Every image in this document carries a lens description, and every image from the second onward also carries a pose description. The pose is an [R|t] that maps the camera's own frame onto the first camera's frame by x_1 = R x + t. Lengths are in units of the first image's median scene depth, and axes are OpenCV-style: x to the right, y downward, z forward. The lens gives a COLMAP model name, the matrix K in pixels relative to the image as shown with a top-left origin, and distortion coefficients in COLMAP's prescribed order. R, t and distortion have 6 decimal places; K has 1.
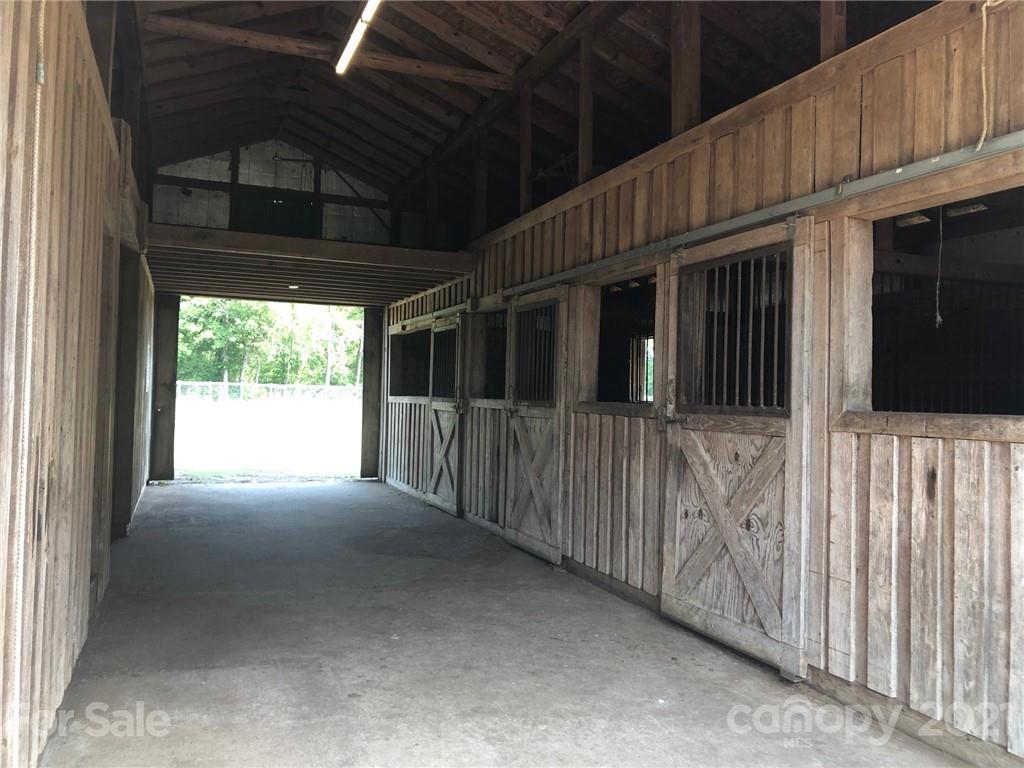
lens RADIAL K [[836.1, 0, 512.0], [0, 836.1, 384.0], [0, 0, 1]] dist [0.435046, 0.000249]
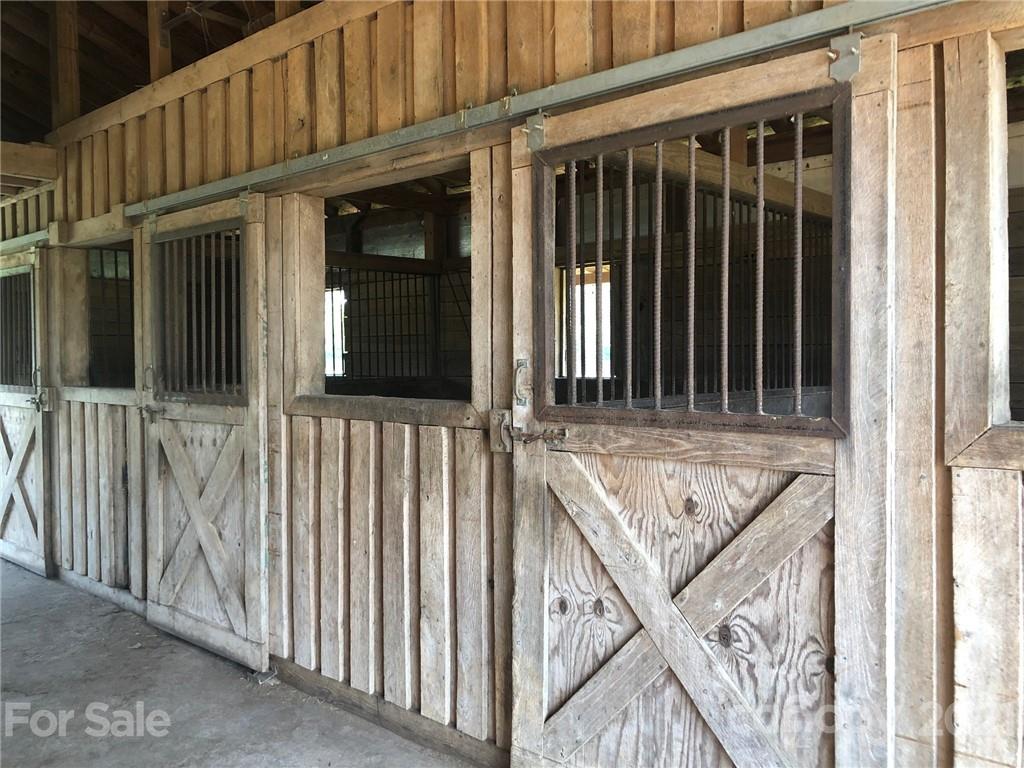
lens RADIAL K [[829.4, 0, 512.0], [0, 829.4, 384.0], [0, 0, 1]] dist [0.033297, 0.002670]
pose [[0.891568, -0.039226, 0.451186, -0.050012], [0.018539, 0.998568, 0.050181, -0.014318], [-0.452508, -0.036375, 0.891018, 0.455241]]
